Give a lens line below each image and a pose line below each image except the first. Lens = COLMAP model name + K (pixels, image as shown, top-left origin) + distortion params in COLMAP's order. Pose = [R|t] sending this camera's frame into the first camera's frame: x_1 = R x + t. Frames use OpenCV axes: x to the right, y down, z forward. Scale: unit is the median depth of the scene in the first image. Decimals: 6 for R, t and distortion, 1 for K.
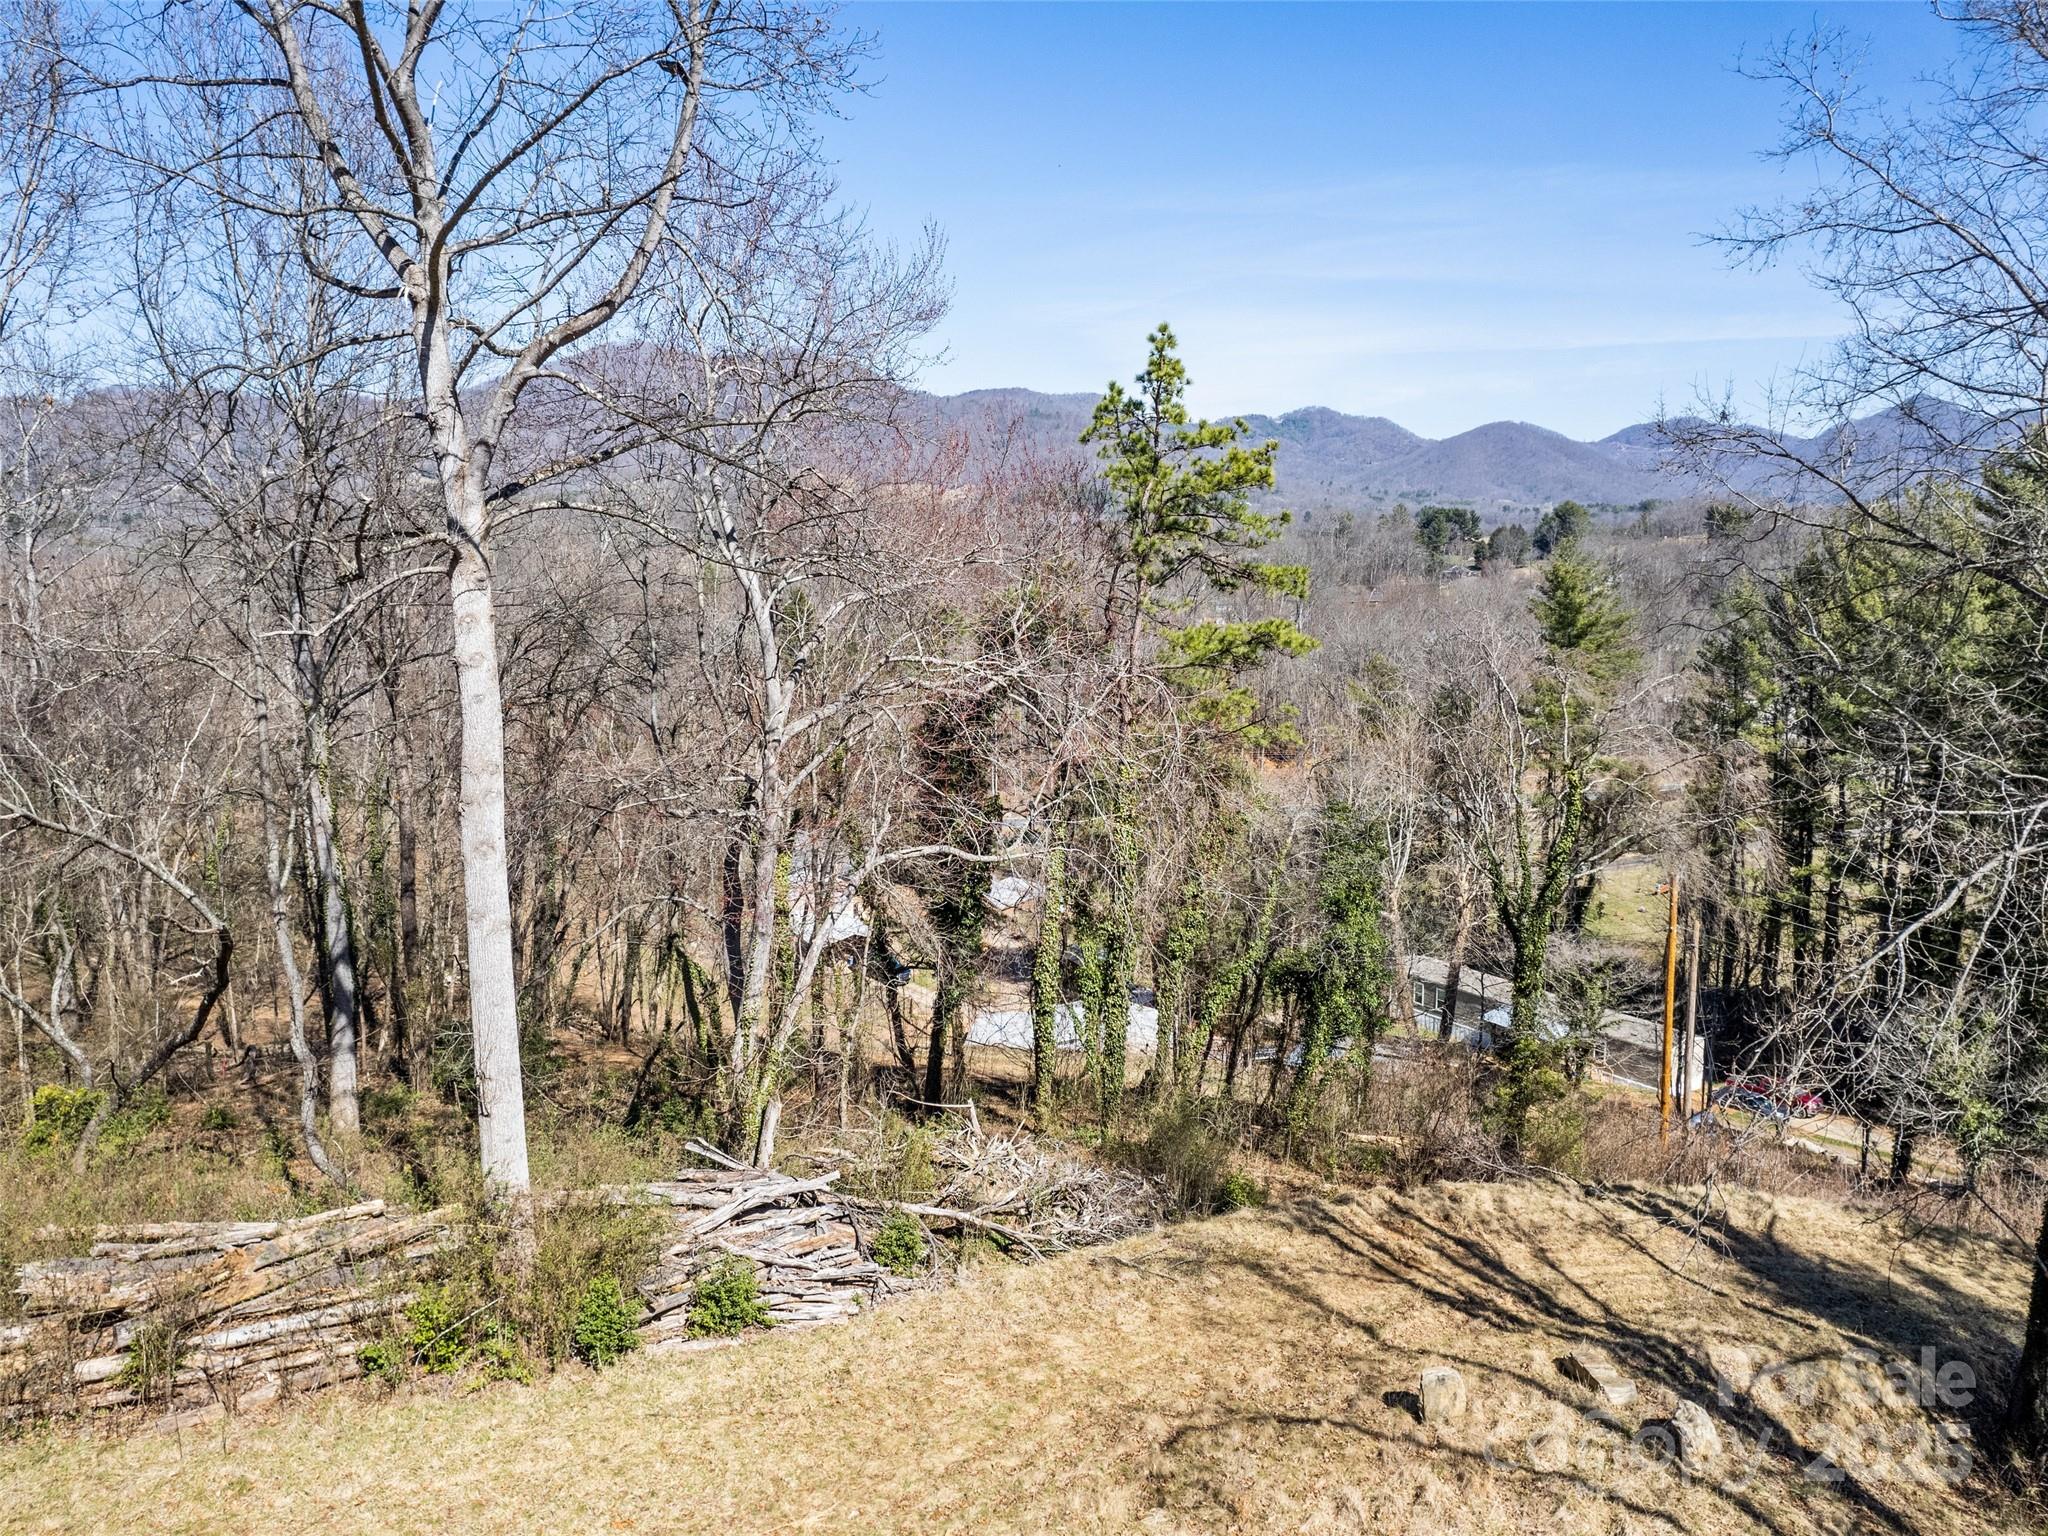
lens RADIAL K [[1490.7, 0, 1023.4], [0, 1490.7, 776.8], [0, 0, 1]] dist [-0.069646, 0.054578]
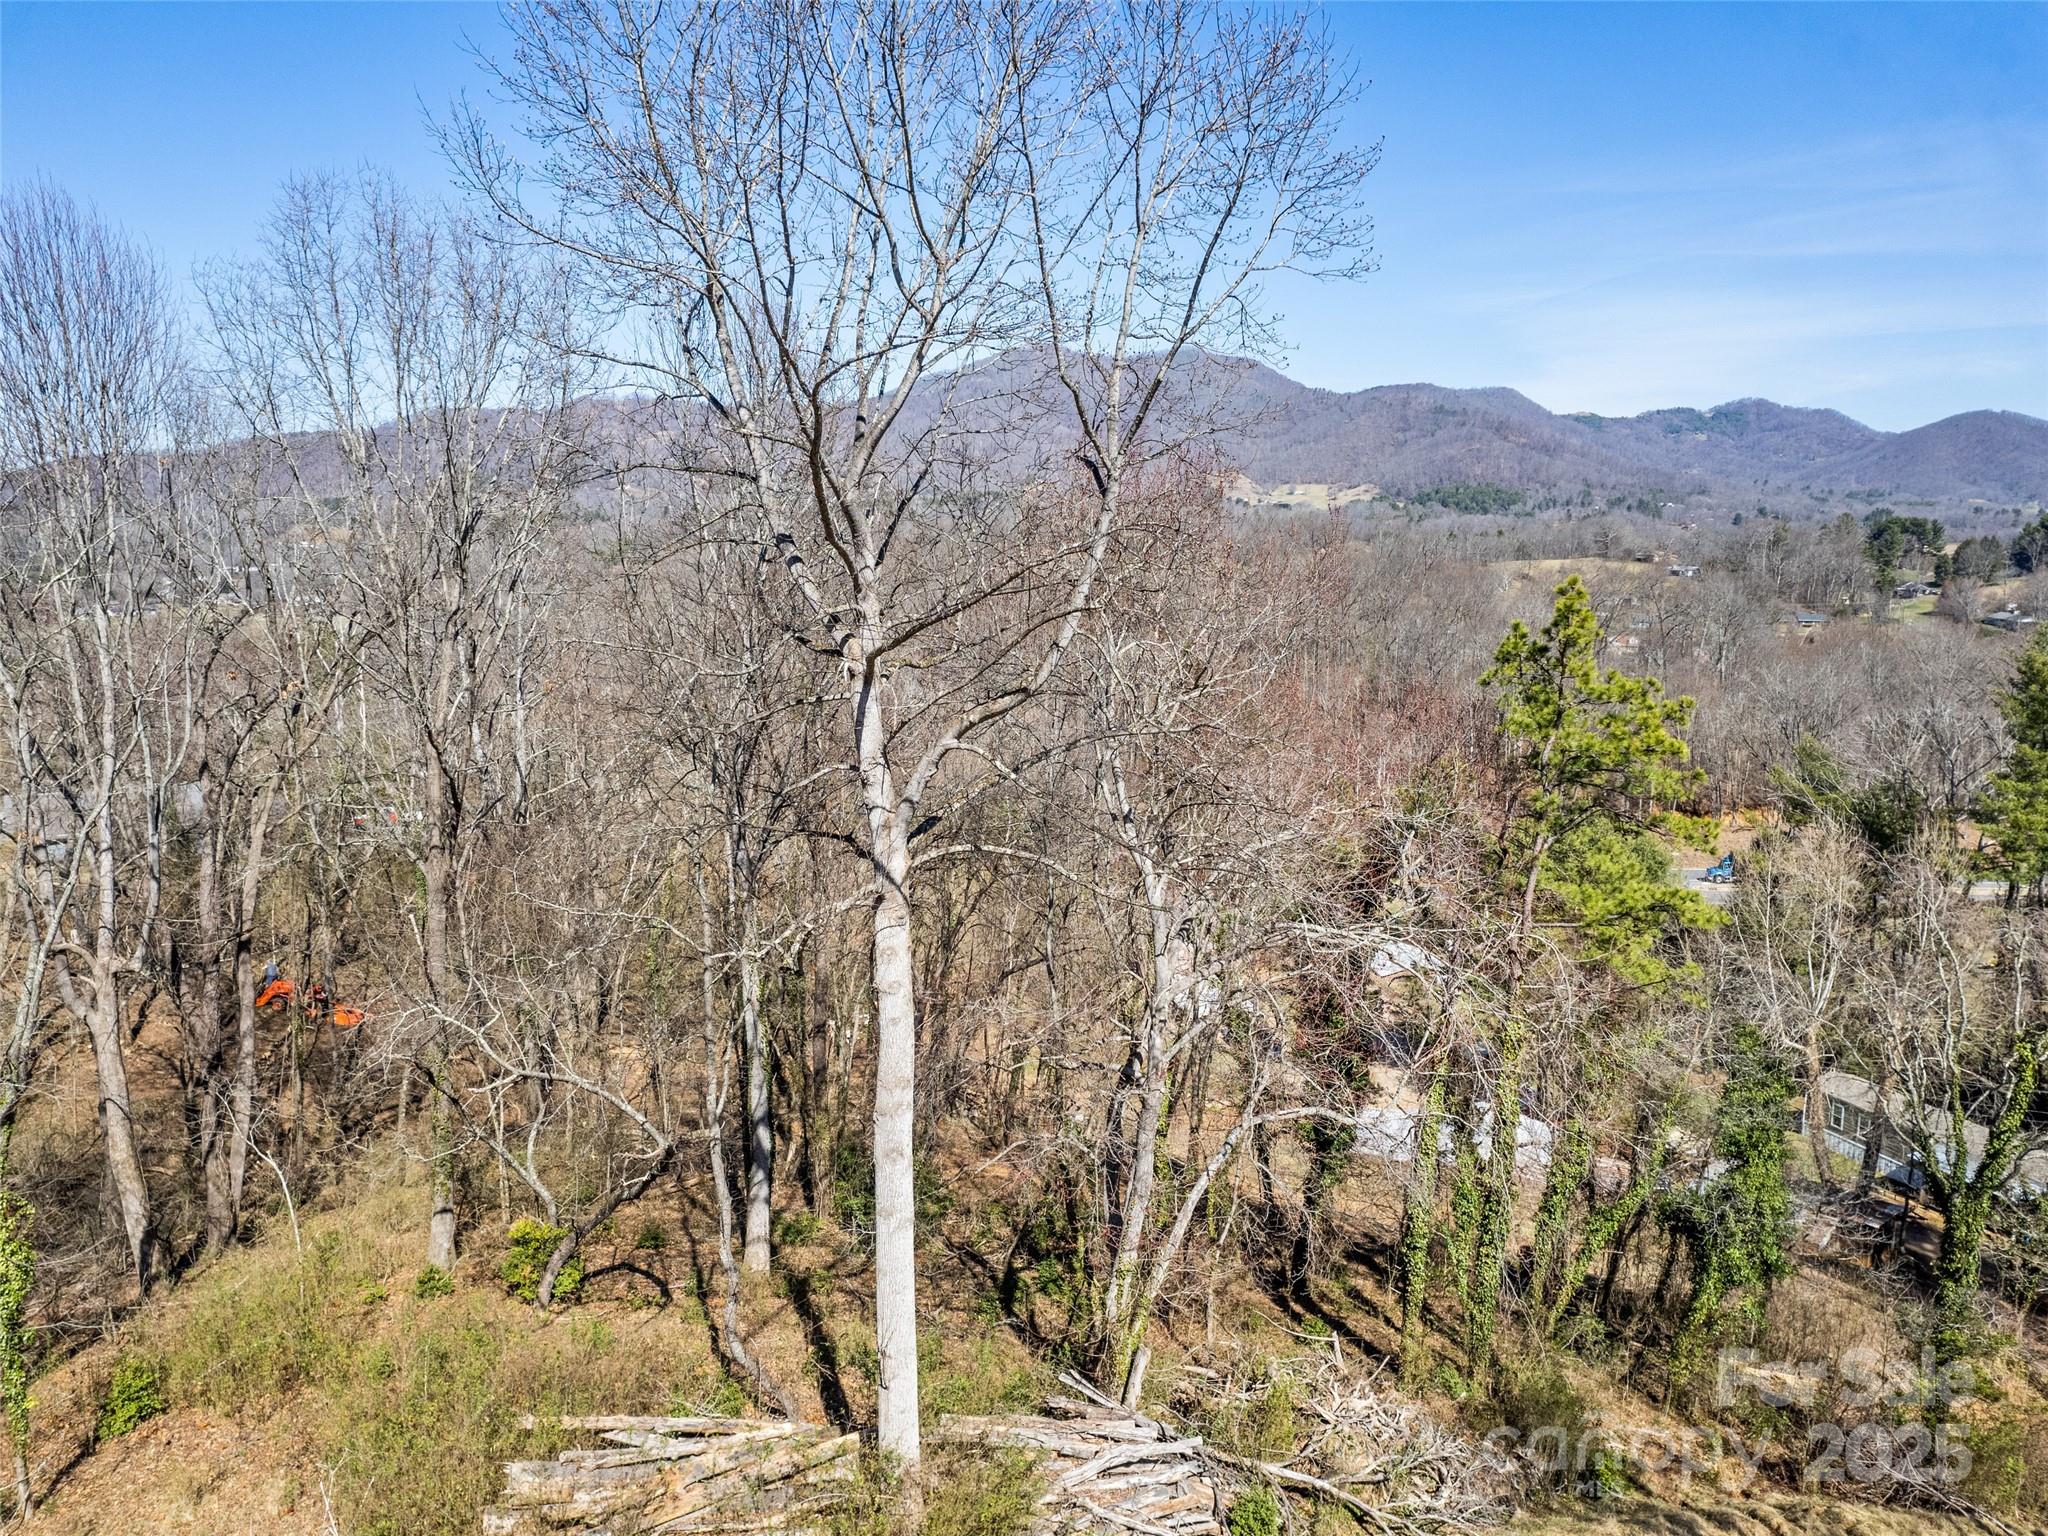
lens RADIAL K [[1490.7, 0, 1015.1], [0, 1490.7, 764.0], [0, 0, 1]] dist [-0.069646, 0.054578]
pose [[0.965128, 0.043833, -0.258084, -0.003688], [-0.043166, 0.999034, 0.008256, -0.172409], [0.258196, 0.003172, 0.966087, -0.030282]]
